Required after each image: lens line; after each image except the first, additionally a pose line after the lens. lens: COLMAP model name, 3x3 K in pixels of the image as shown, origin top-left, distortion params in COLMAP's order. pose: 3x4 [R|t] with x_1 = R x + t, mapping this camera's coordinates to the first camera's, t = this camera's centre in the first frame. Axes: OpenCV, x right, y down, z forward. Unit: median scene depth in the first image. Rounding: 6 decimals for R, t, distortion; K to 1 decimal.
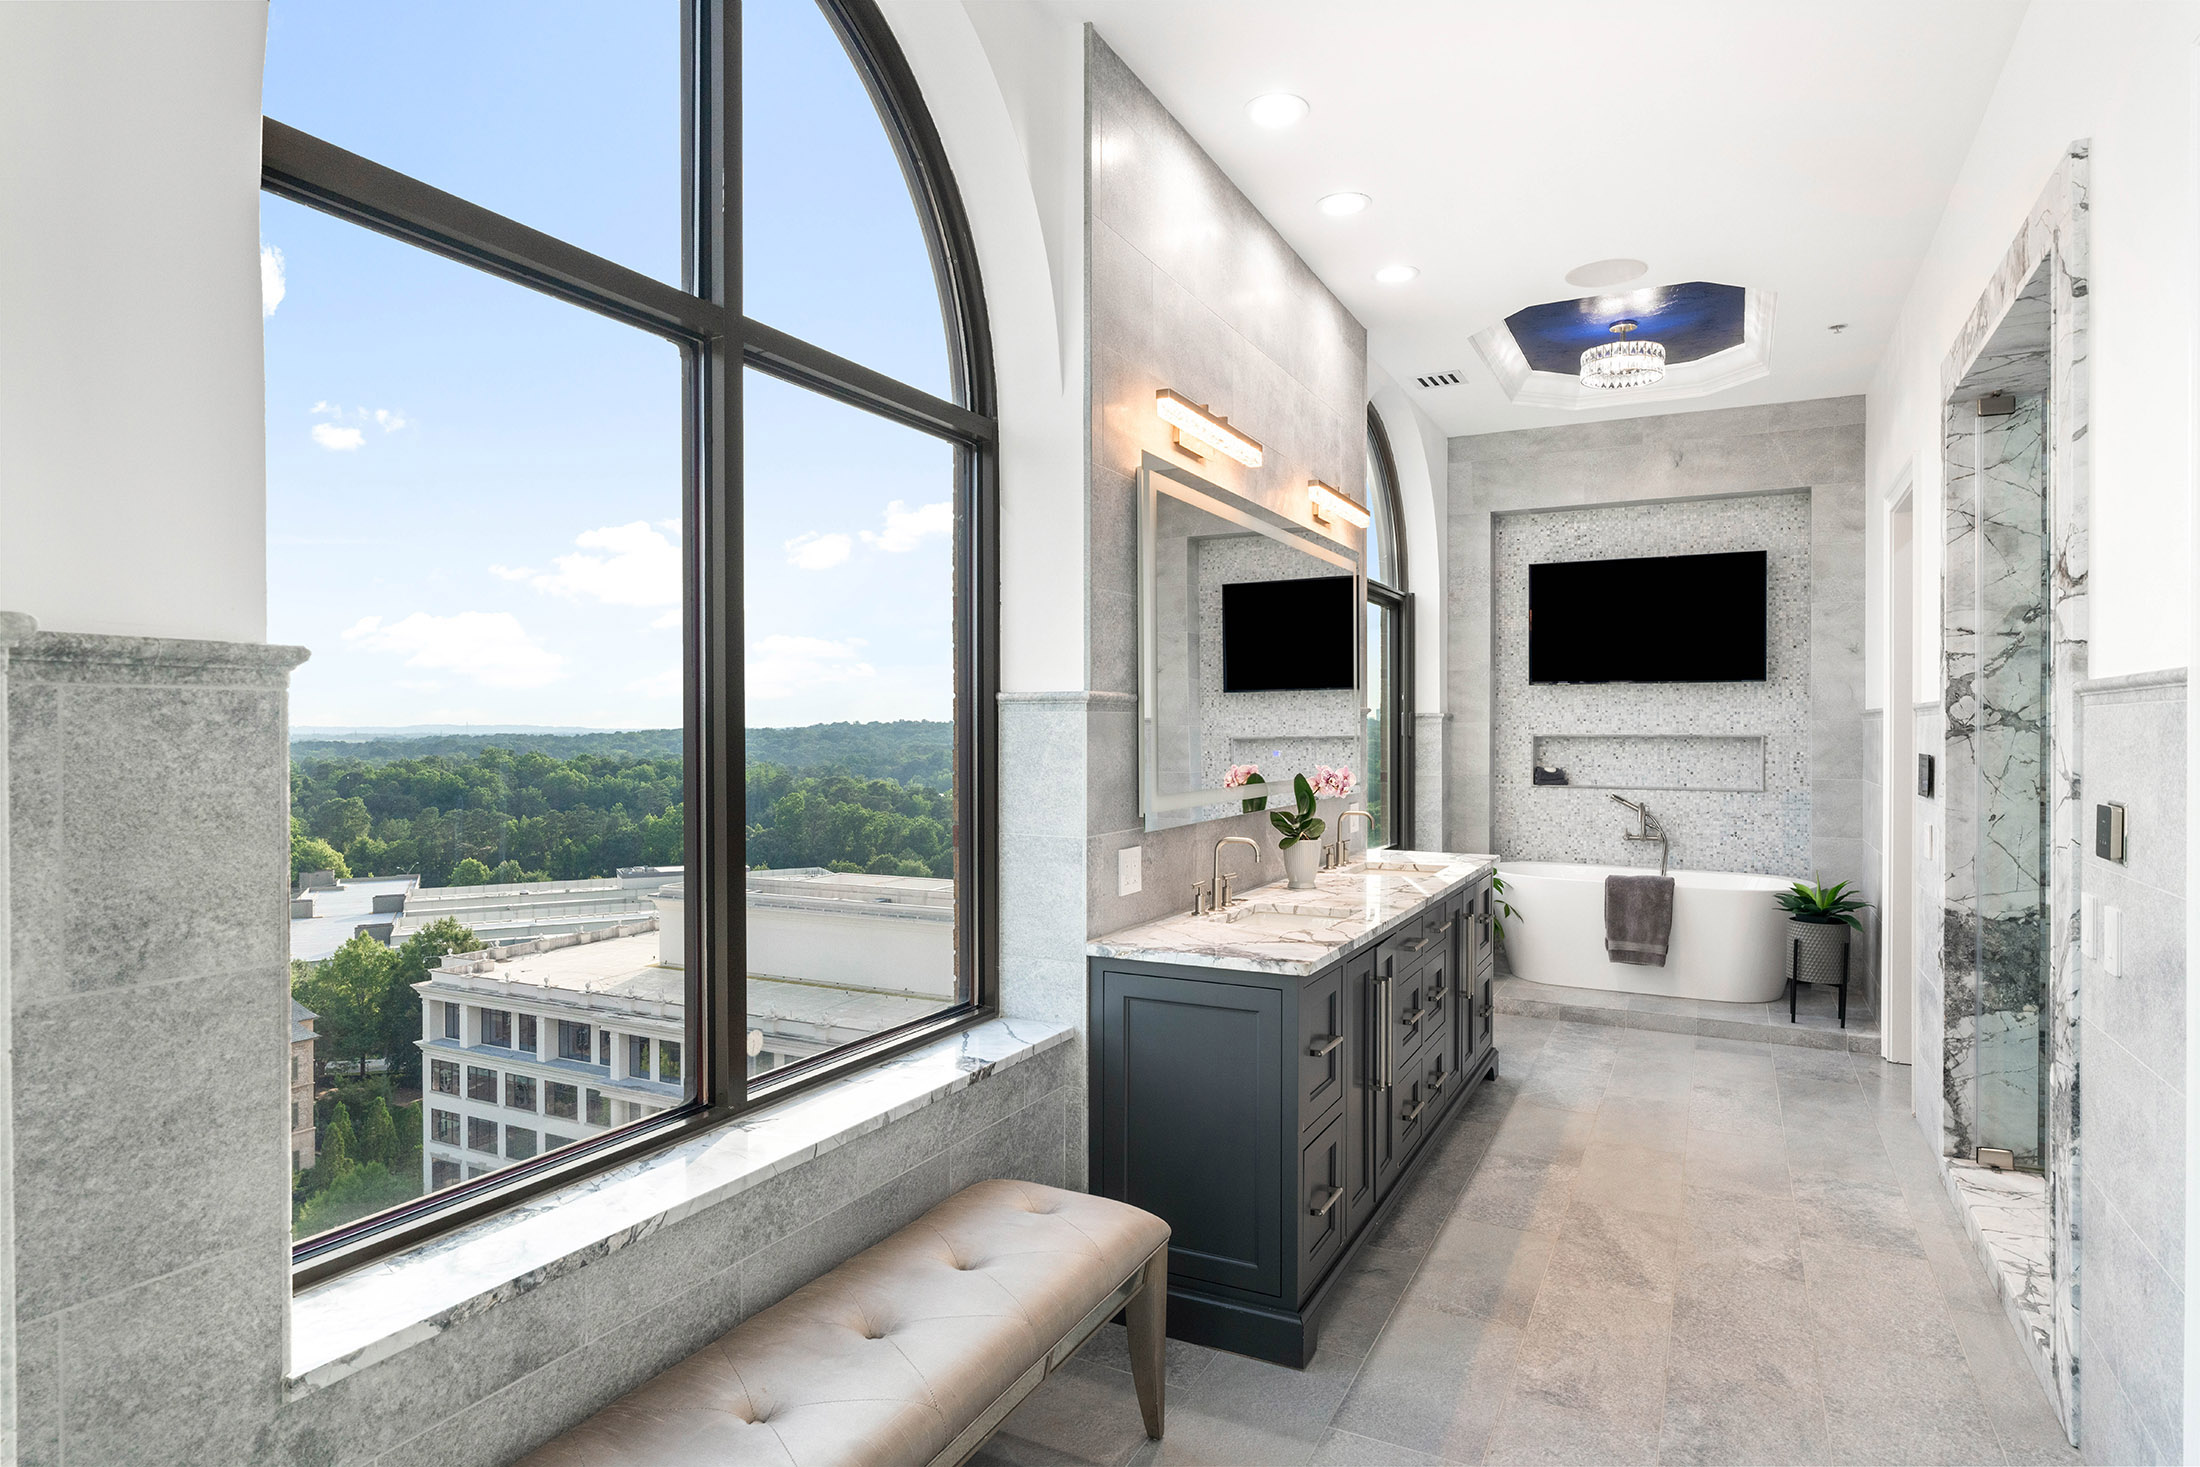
lens RADIAL K [[1232.3, 0, 1098.7], [0, 1232.3, 737.7], [0, 0, 1]] dist [-0.001760, -0.000487]
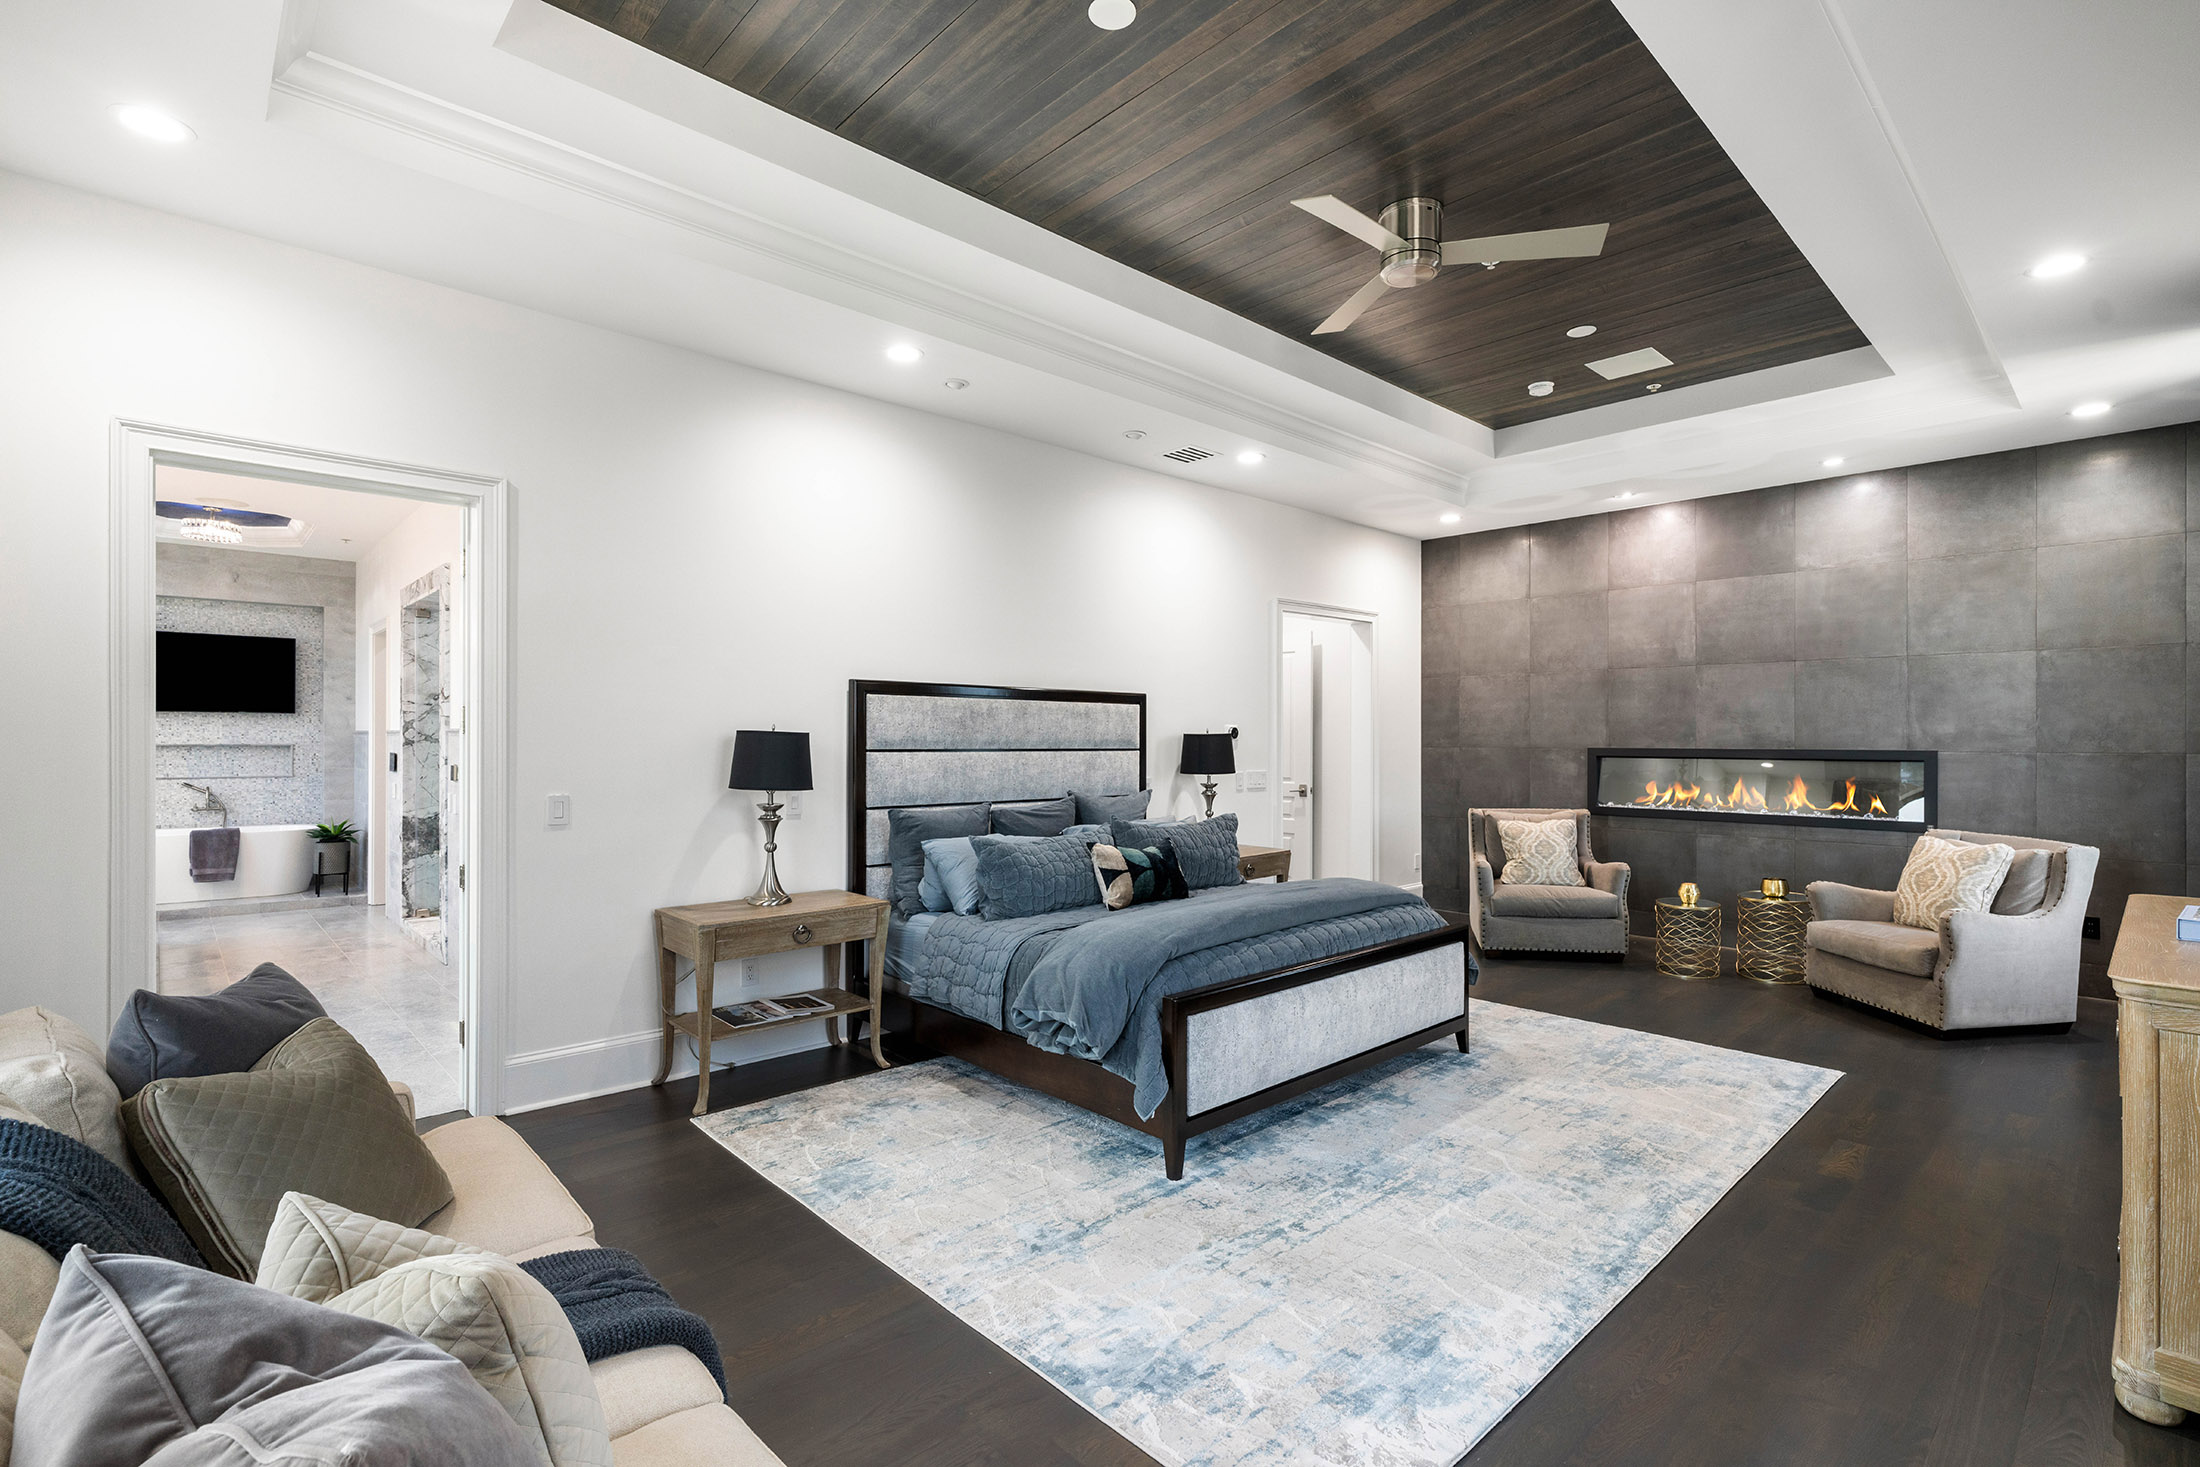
lens RADIAL K [[1000.9, 0, 1110.2], [0, 1000.9, 739.2], [0, 0, 1]] dist [-0.001756, 0.000728]
pose [[0.336590, 0.001591, 0.941650, -0.458856], [0.003256, 0.999991, -0.002853, -0.001589], [-0.941646, 0.004027, 0.336582, -0.641332]]
